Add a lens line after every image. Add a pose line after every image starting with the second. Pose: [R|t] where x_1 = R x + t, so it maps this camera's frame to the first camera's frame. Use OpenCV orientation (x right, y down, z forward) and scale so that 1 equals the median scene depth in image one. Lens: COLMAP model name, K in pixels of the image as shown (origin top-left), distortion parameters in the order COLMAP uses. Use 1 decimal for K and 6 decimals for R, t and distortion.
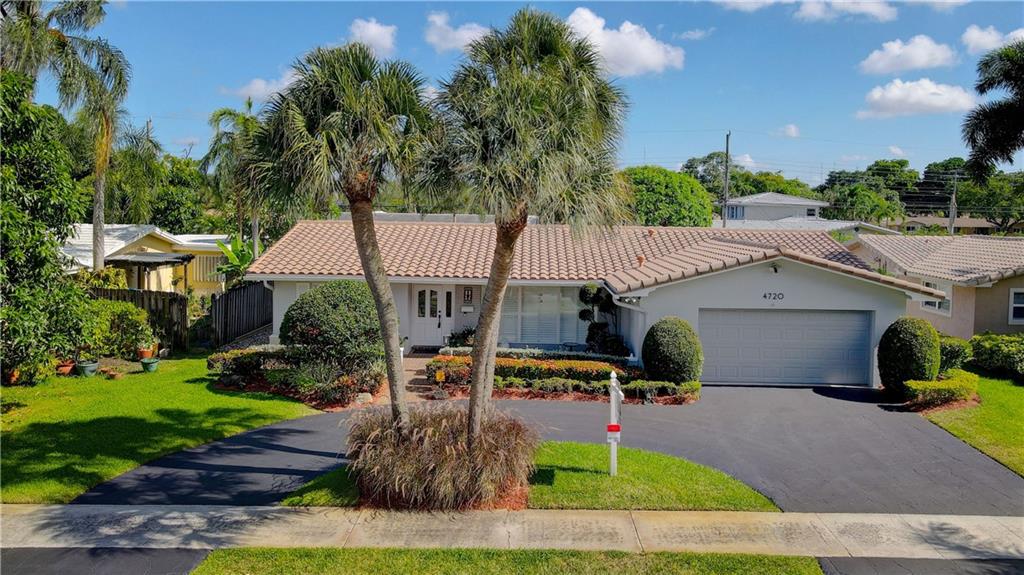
lens RADIAL K [[730.7, 0, 536.3], [0, 730.7, 292.5], [0, 0, 1]] dist [0.018873, 0.003743]
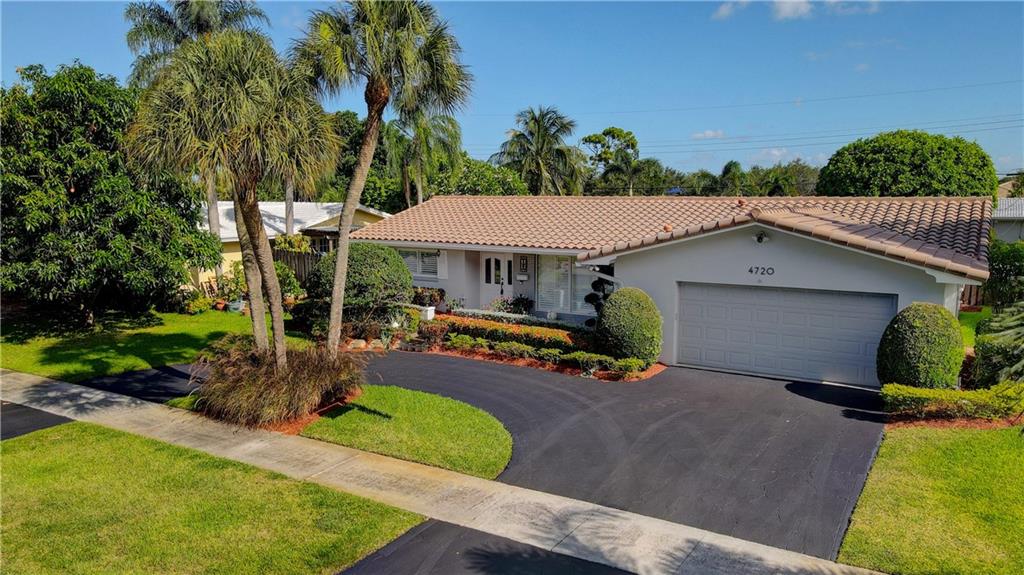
lens RADIAL K [[730.7, 0, 536.3], [0, 730.7, 292.5], [0, 0, 1]] dist [0.018873, 0.003743]
pose [[0.847764, 0.049133, -0.528092, 0.595271], [-0.043160, 0.998788, 0.023641, 0.022888], [0.528614, 0.002750, 0.848858, 0.158231]]
